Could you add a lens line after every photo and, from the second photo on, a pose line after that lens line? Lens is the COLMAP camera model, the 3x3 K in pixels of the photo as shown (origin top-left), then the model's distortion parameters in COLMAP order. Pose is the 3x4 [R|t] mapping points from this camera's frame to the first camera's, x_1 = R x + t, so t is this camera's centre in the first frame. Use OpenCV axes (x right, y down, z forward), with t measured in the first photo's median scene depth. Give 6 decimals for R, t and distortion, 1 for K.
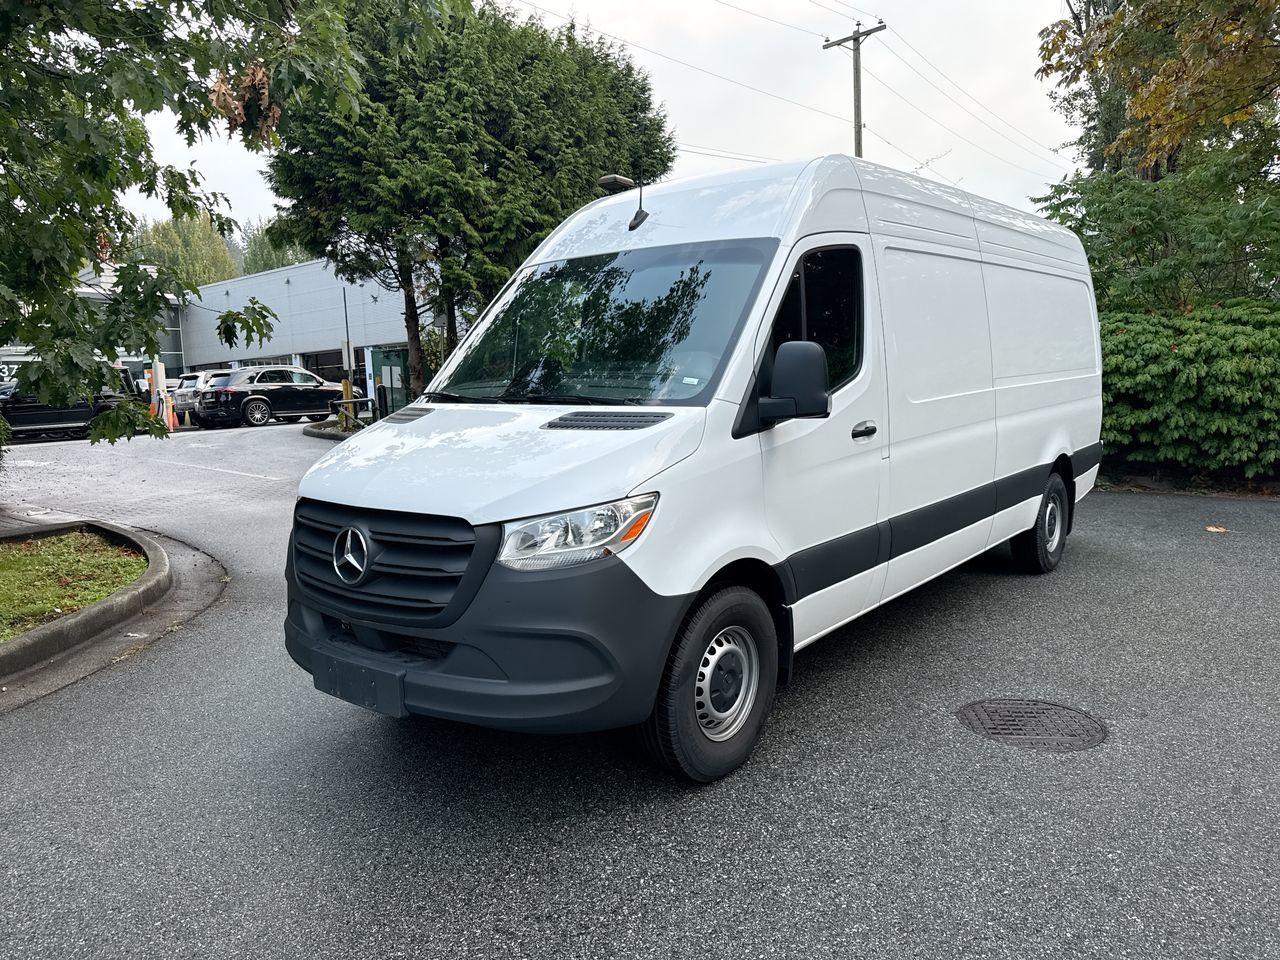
lens RADIAL K [[914.3, 0, 642.7], [0, 914.3, 469.5], [0, 0, 1]] dist [0.039885, -0.053673]
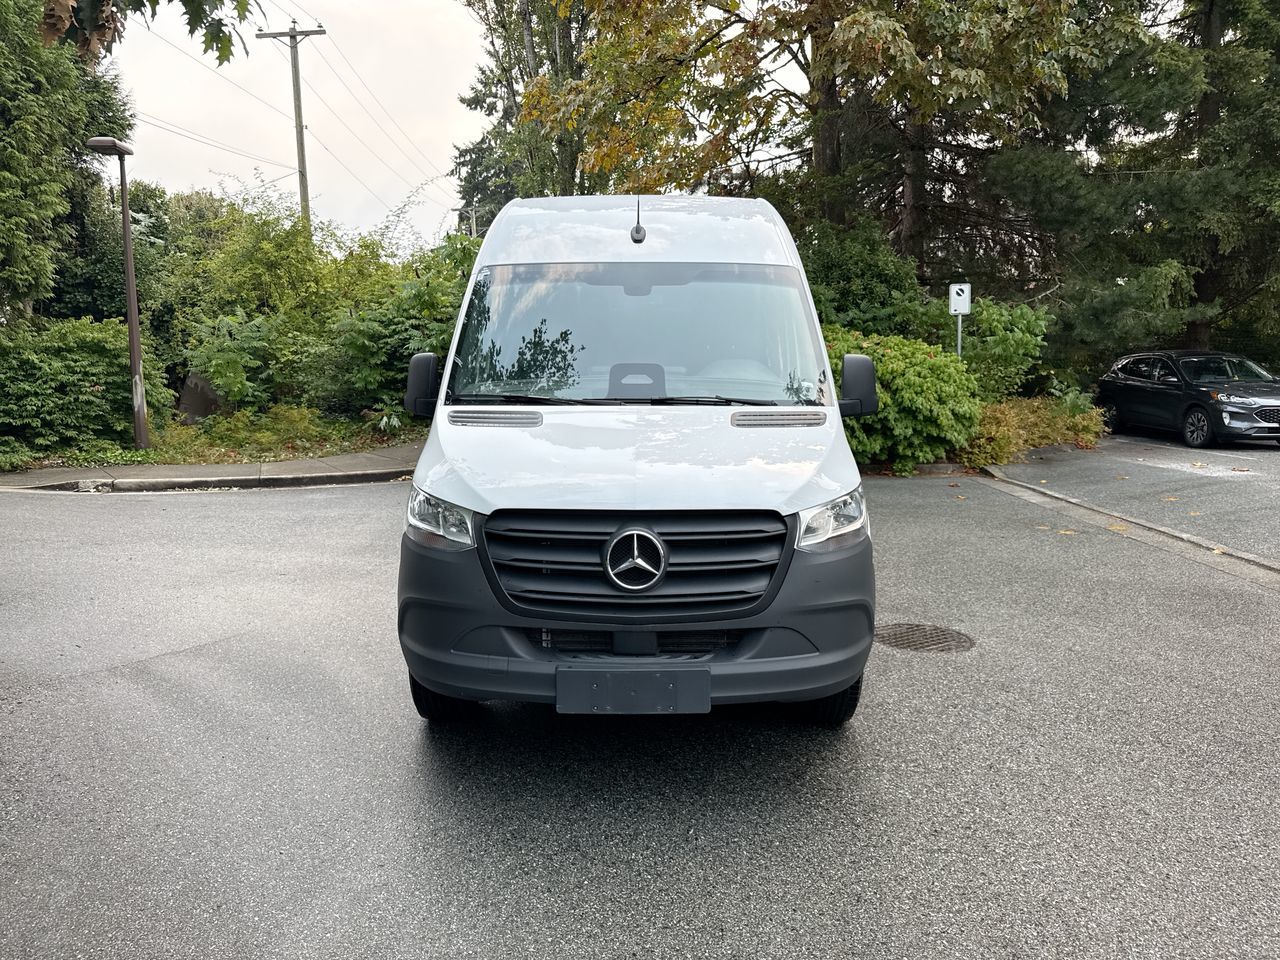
lens RADIAL K [[913.4, 0, 646.9], [0, 913.4, 468.3], [0, 0, 1]] dist [0.041773, -0.057869]
pose [[0.771296, -0.038015, 0.635340, -0.308051], [0.046255, 0.998923, 0.003617, -0.002000], [-0.634793, 0.026598, 0.772224, 0.080578]]
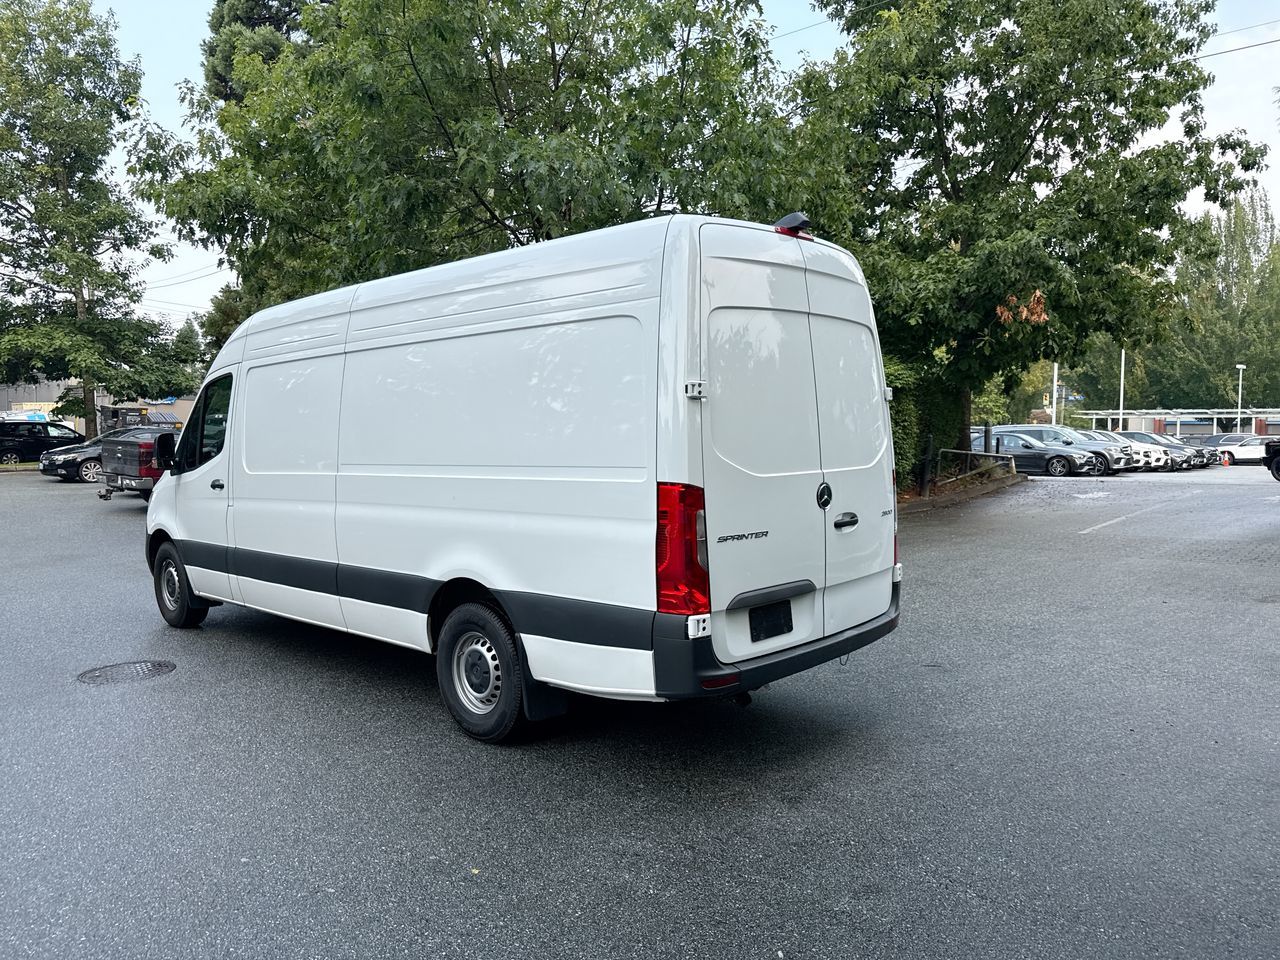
lens RADIAL K [[913.4, 0, 646.9], [0, 913.4, 468.3], [0, 0, 1]] dist [0.041773, -0.057869]
pose [[-0.057903, 0.066337, -0.996116, 0.799808], [-0.100535, 0.992330, 0.071929, -0.116892], [0.993247, 0.104310, -0.050790, 0.803152]]
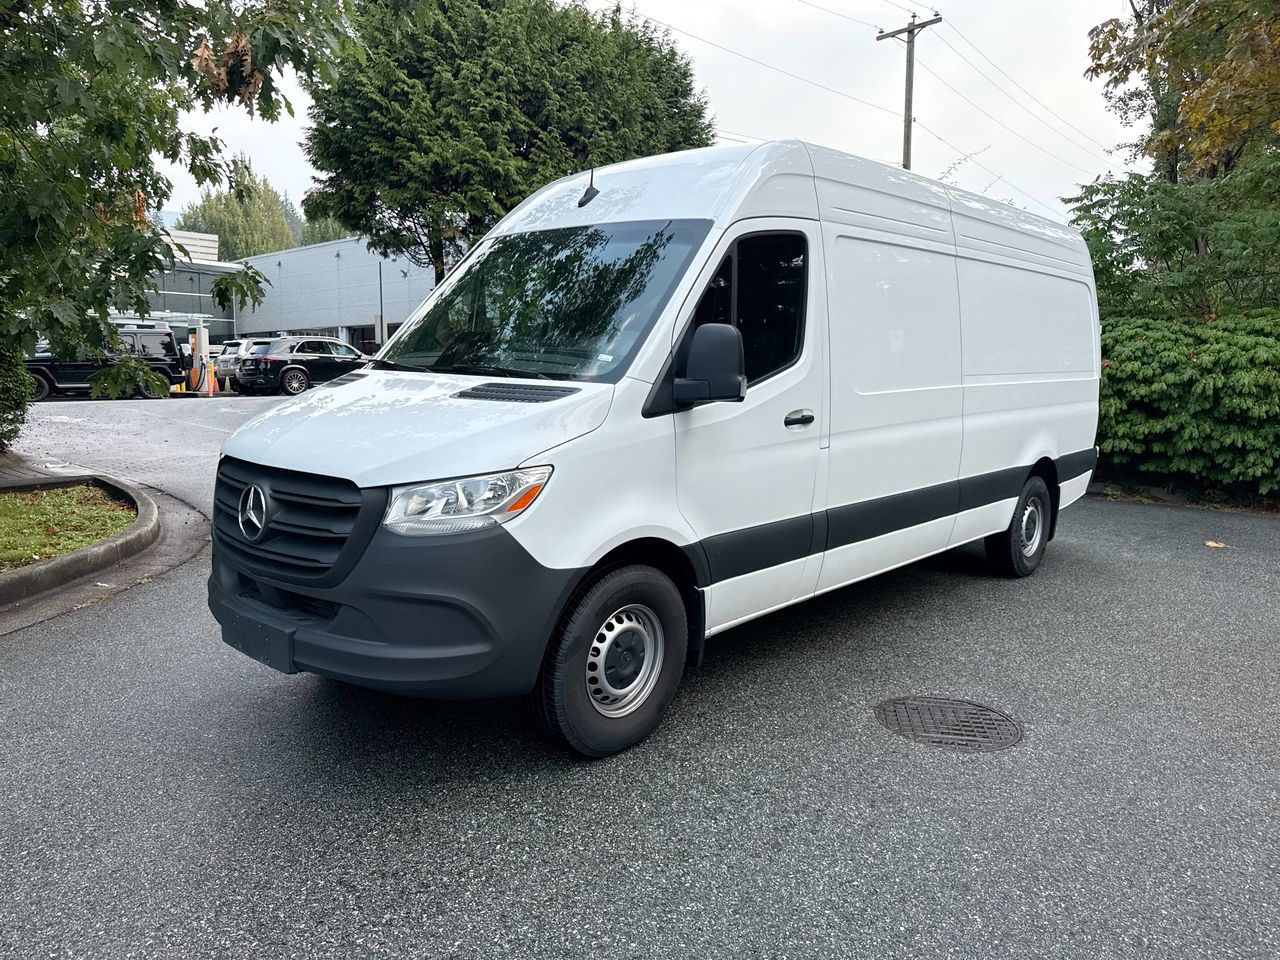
lens RADIAL K [[913.4, 0, 646.9], [0, 913.4, 468.3], [0, 0, 1]] dist [0.041773, -0.057869]
pose [[0.997599, 0.051916, -0.045845, 0.054095], [-0.051404, 0.998602, 0.012279, 0.003316], [0.046418, -0.009893, 0.998873, 0.000929]]
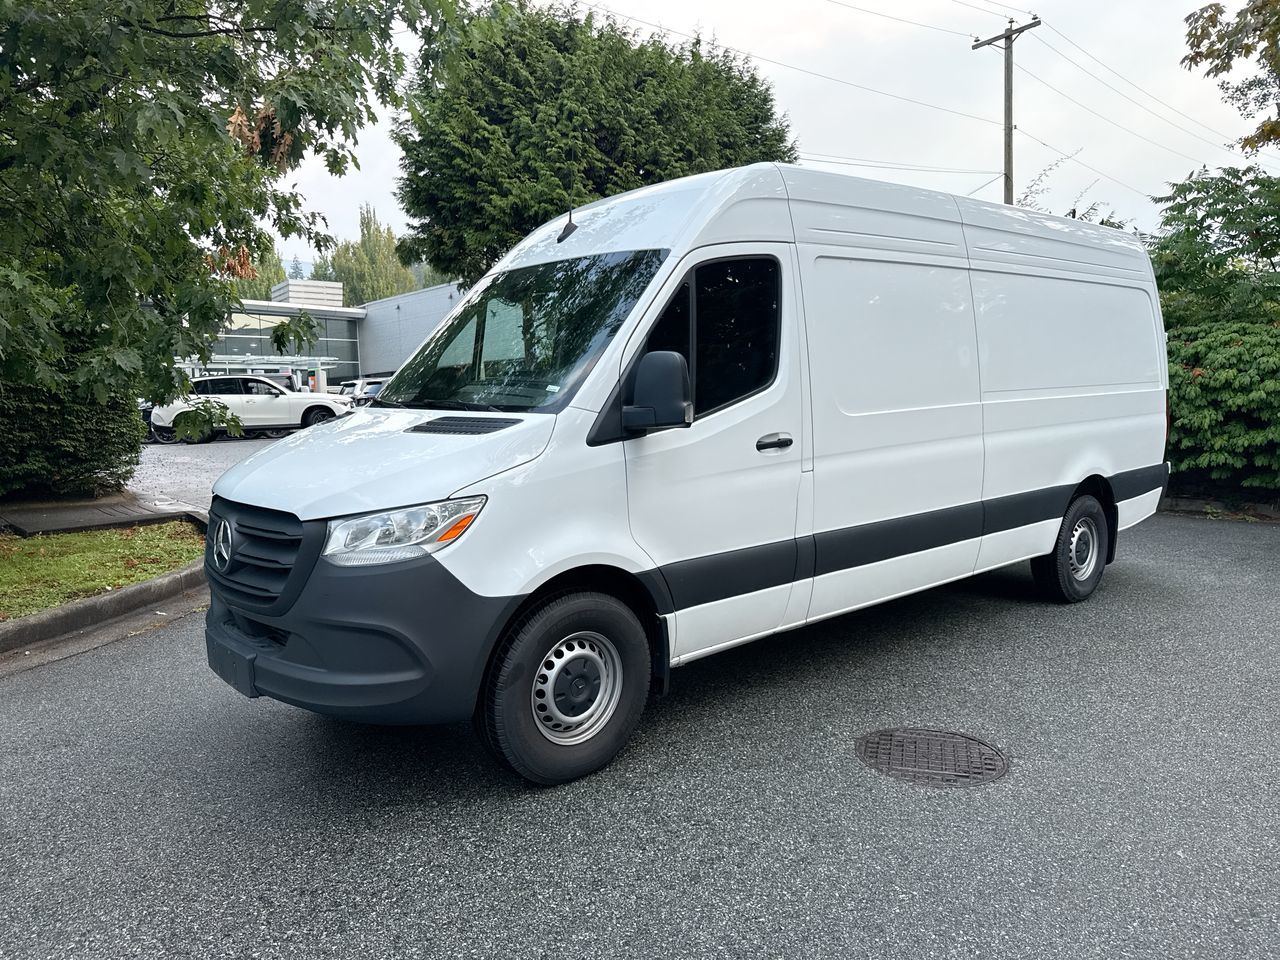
lens RADIAL K [[914.3, 0, 642.7], [0, 914.3, 469.5], [0, 0, 1]] dist [0.039885, -0.053673]
pose [[0.983125, 0.026845, -0.180953, 0.121795], [-0.029163, 0.999523, -0.010159, 0.000286], [0.180594, 0.015265, 0.983439, 0.005950]]
